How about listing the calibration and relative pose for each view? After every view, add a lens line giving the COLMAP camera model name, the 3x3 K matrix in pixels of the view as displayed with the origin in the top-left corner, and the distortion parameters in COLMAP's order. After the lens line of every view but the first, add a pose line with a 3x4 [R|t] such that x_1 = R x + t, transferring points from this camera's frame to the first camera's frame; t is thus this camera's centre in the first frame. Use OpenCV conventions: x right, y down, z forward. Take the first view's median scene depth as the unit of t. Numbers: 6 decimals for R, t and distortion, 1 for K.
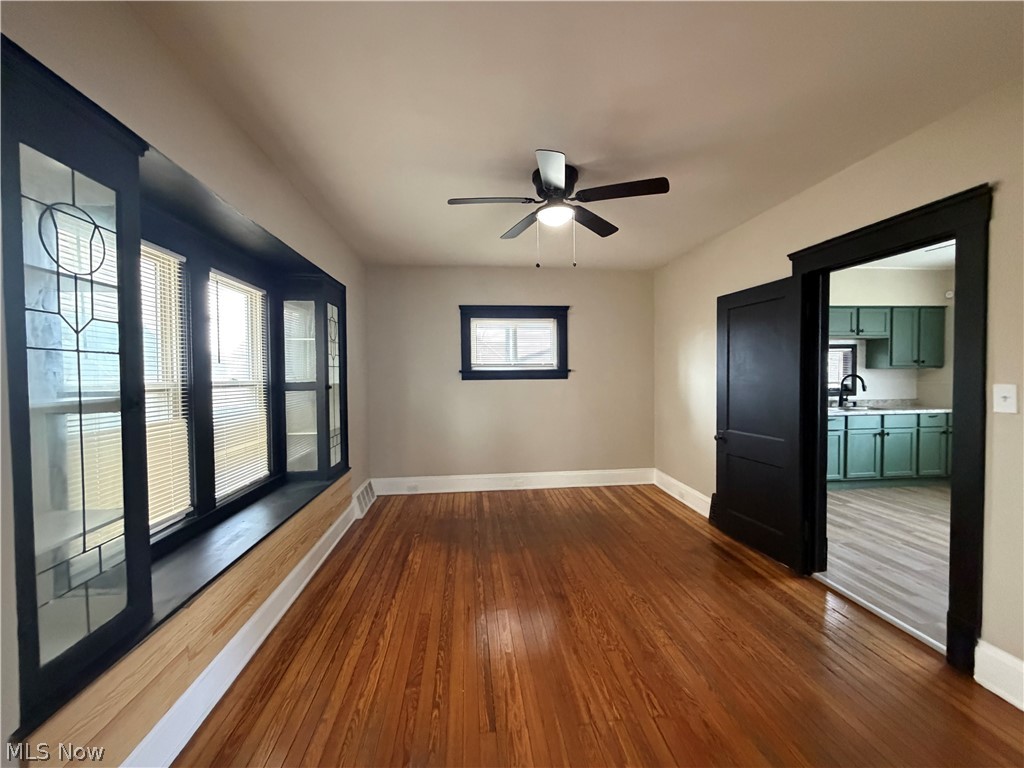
lens RADIAL K [[408.0, 0, 509.4], [0, 408.0, 384.1], [0, 0, 1]] dist [0.000224, 0.000068]
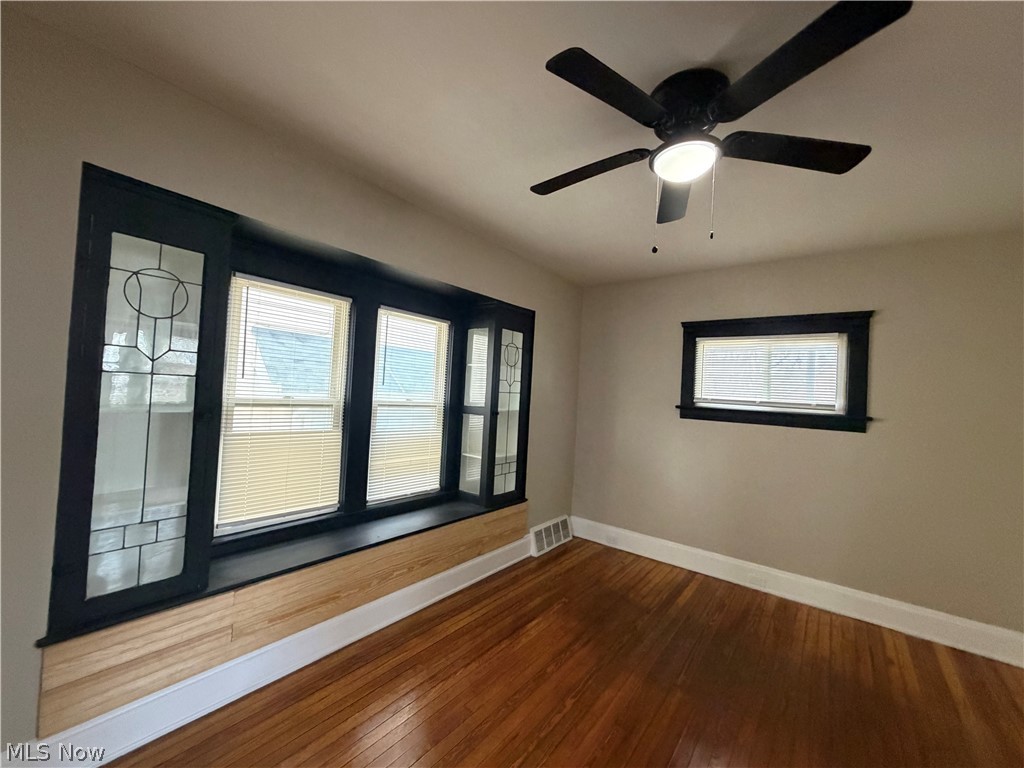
lens RADIAL K [[405.9, 0, 512.0], [0, 405.9, 384.0], [0, 0, 1]] dist [-0.002868, -0.000441]
pose [[0.711986, 0.035420, -0.701300, 0.271108], [-0.078895, 0.996438, -0.029771, -0.036631], [0.697747, 0.076526, 0.712245, 0.315788]]
